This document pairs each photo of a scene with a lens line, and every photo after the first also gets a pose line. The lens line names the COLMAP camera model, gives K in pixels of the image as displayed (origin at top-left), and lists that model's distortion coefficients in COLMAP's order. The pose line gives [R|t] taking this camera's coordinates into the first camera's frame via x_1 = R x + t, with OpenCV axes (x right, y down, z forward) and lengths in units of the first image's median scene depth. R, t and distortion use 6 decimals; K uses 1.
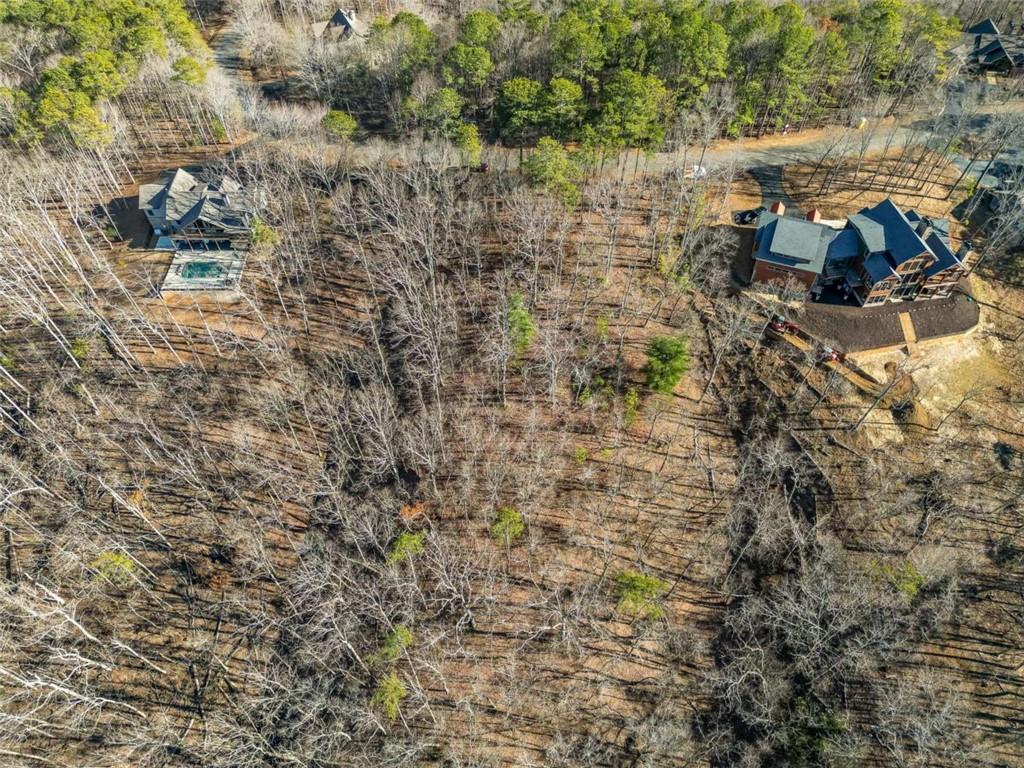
lens RADIAL K [[711.9, 0, 512.0], [0, 711.9, 384.0], [0, 0, 1]] dist [0.065368, -0.056231]
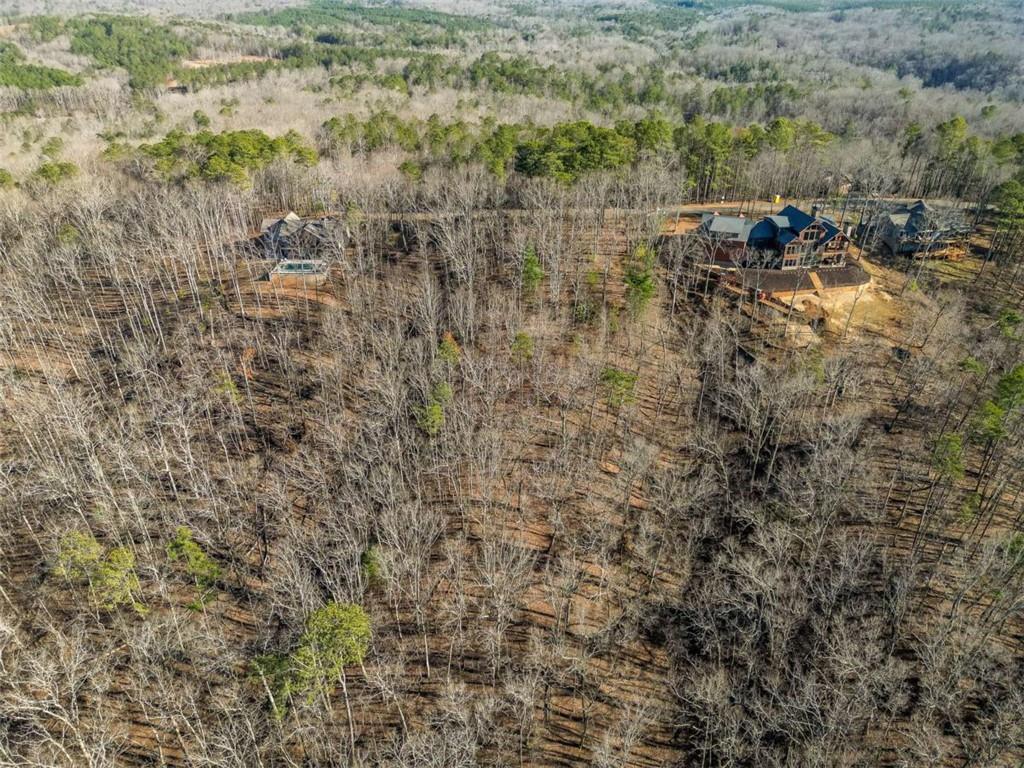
lens RADIAL K [[711.9, 0, 512.0], [0, 711.9, 384.0], [0, 0, 1]] dist [0.065368, -0.056231]
pose [[0.999776, 0.009509, -0.018927, 0.001589], [-0.016064, 0.922818, -0.384900, 0.638347], [0.013806, 0.385118, 0.922764, -0.186504]]
